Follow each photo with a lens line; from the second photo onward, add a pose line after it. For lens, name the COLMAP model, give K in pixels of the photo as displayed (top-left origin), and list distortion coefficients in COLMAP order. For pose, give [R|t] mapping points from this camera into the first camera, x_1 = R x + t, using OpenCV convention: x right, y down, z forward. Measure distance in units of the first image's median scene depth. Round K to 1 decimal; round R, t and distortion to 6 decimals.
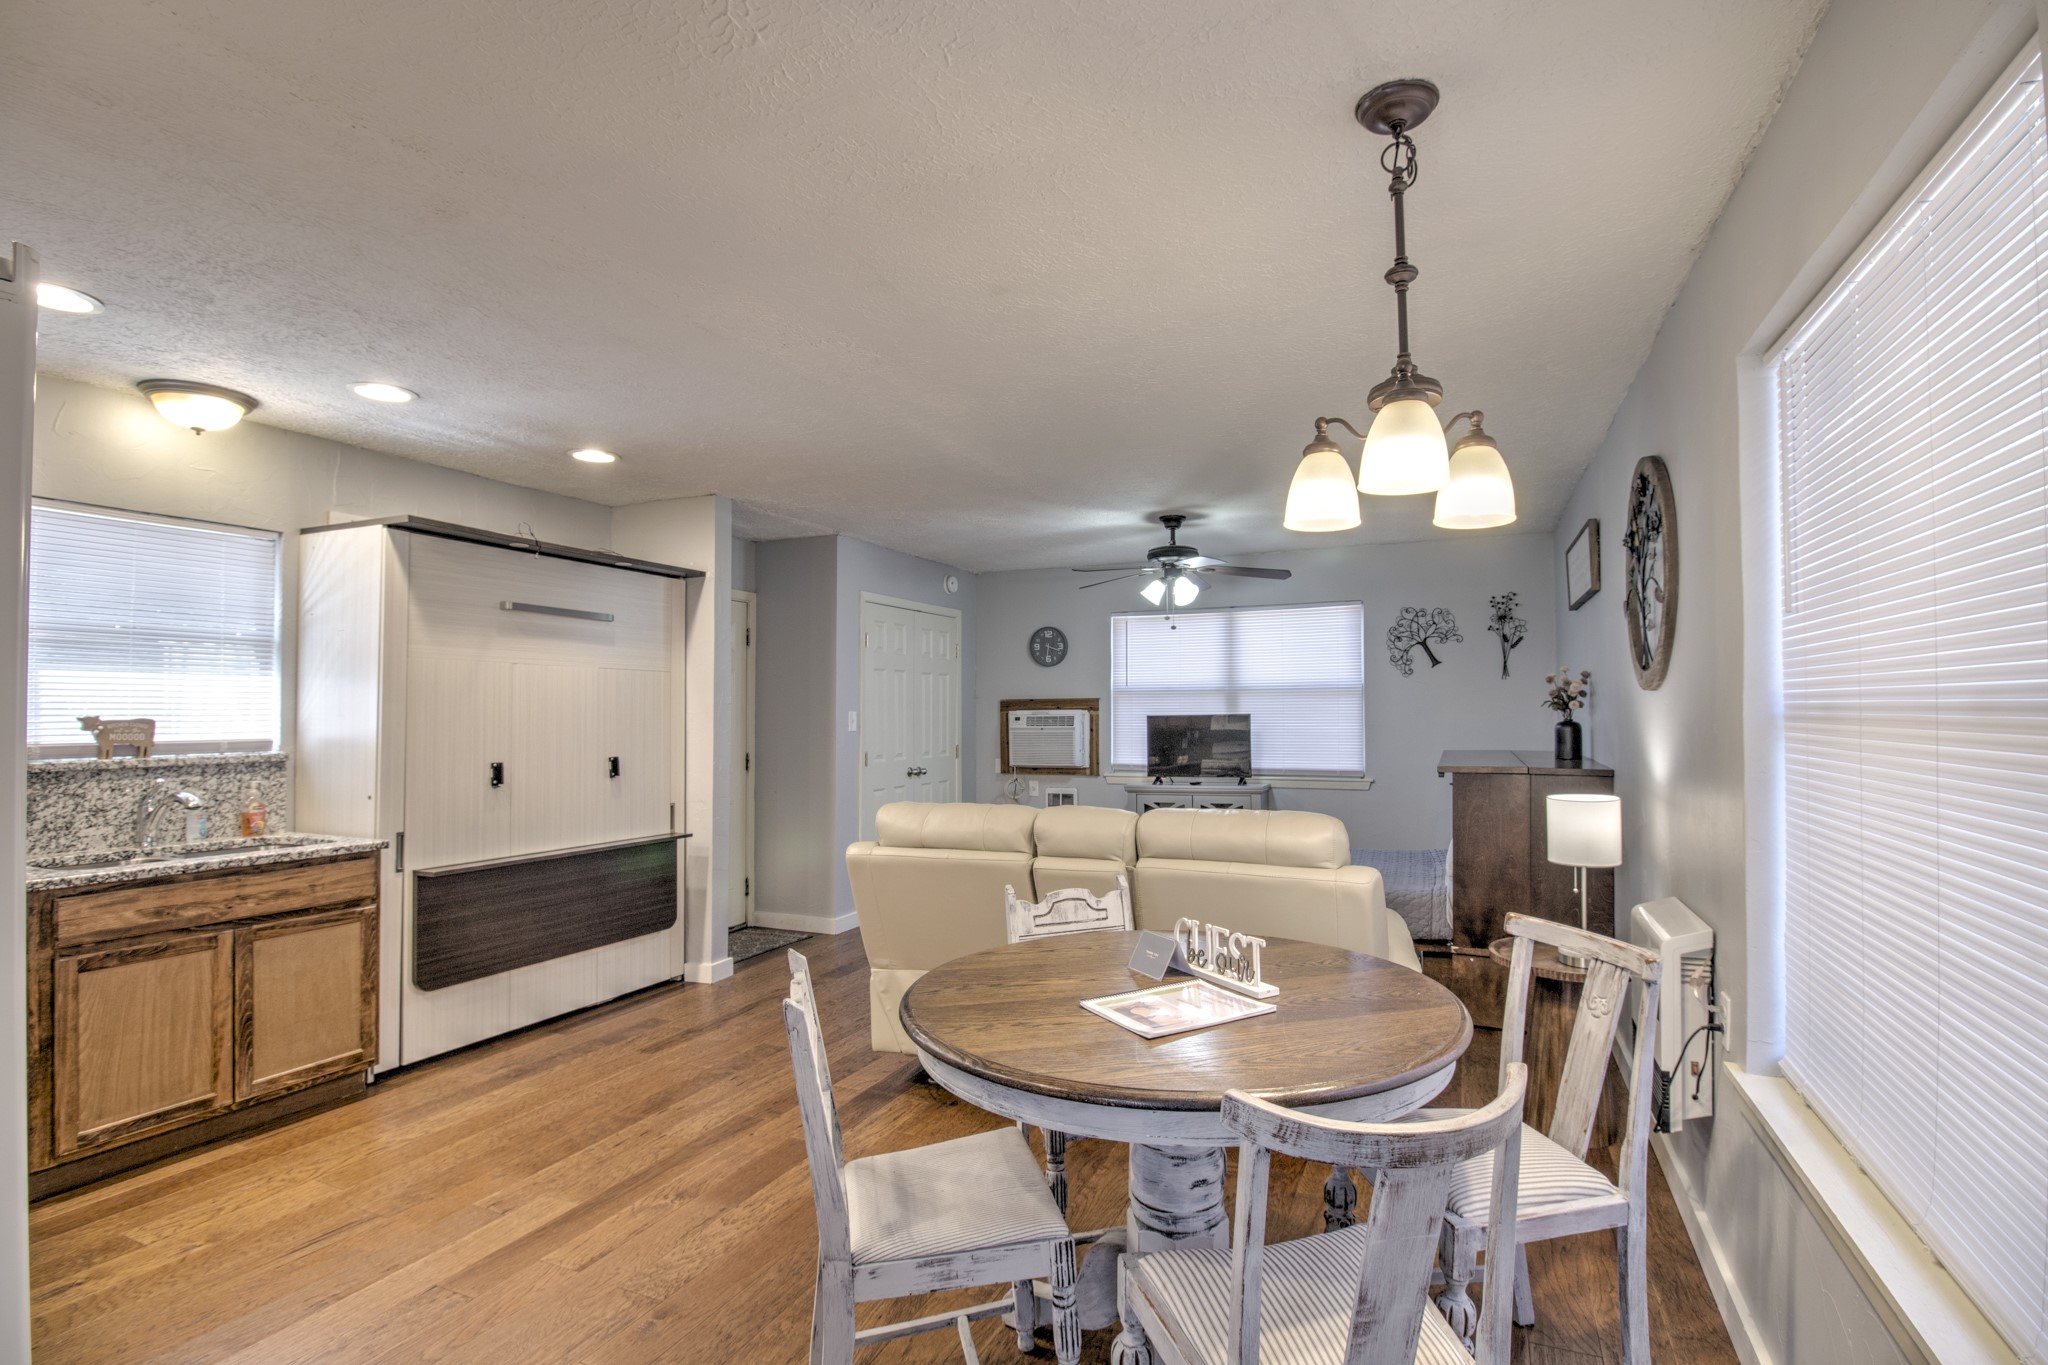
lens RADIAL K [[967.7, 0, 1083.6], [0, 967.7, 687.9], [0, 0, 1]] dist [0.000066, -0.000127]
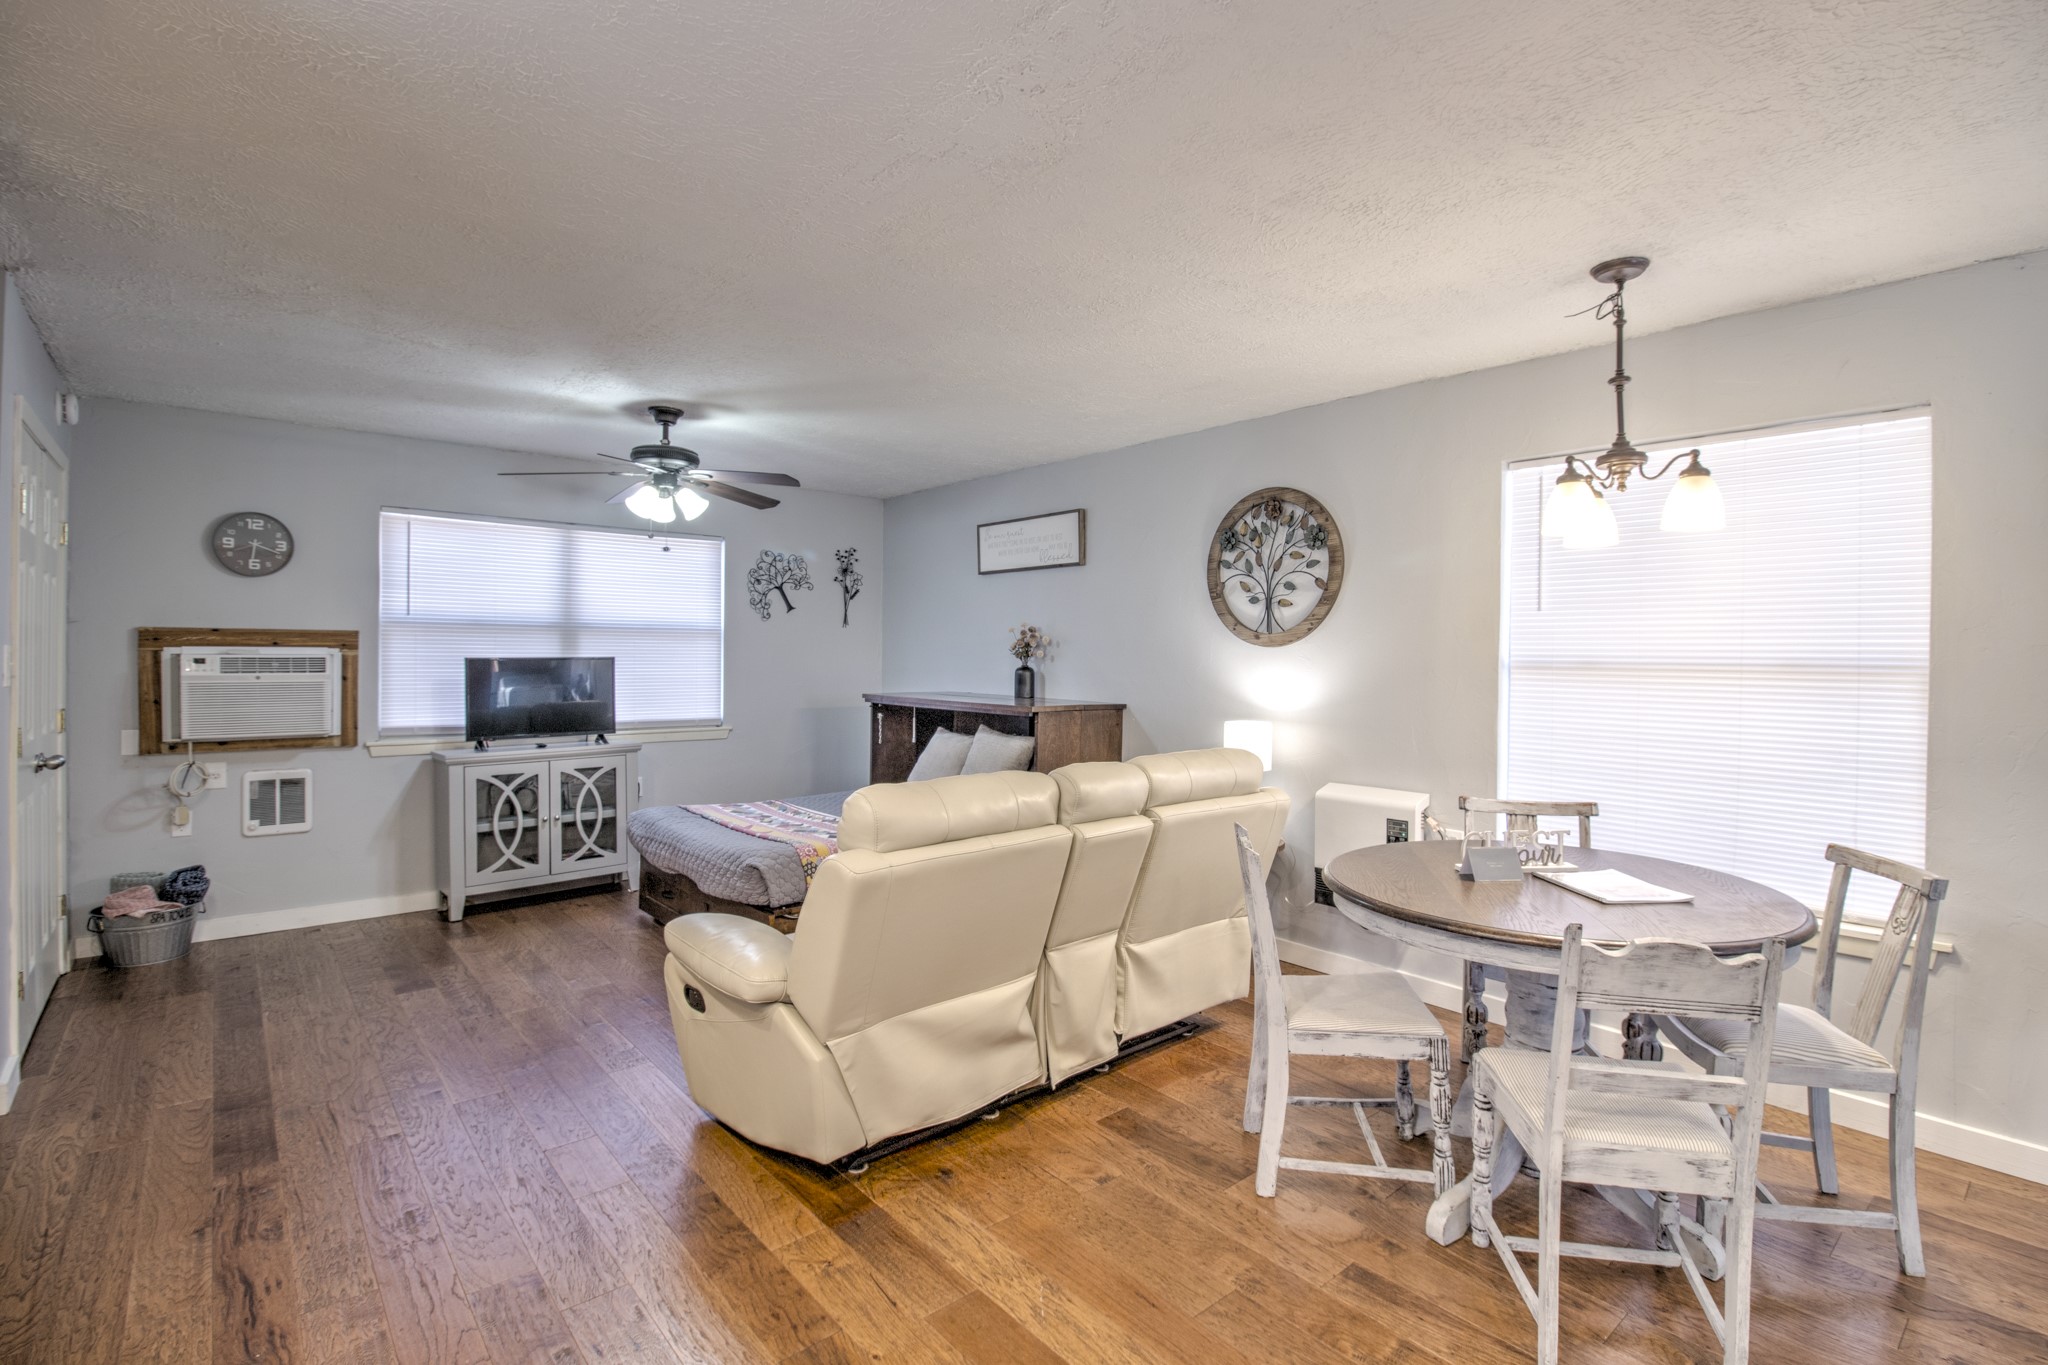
lens RADIAL K [[946.4, 0, 1024.5], [0, 946.4, 657.0], [0, 0, 1]] dist [0.000360, -0.009981]
pose [[0.450448, 0.009308, 0.892754, -0.419017], [-0.034011, 0.999399, 0.006741, 0.010028], [-0.892155, -0.033400, 0.450494, 0.340301]]
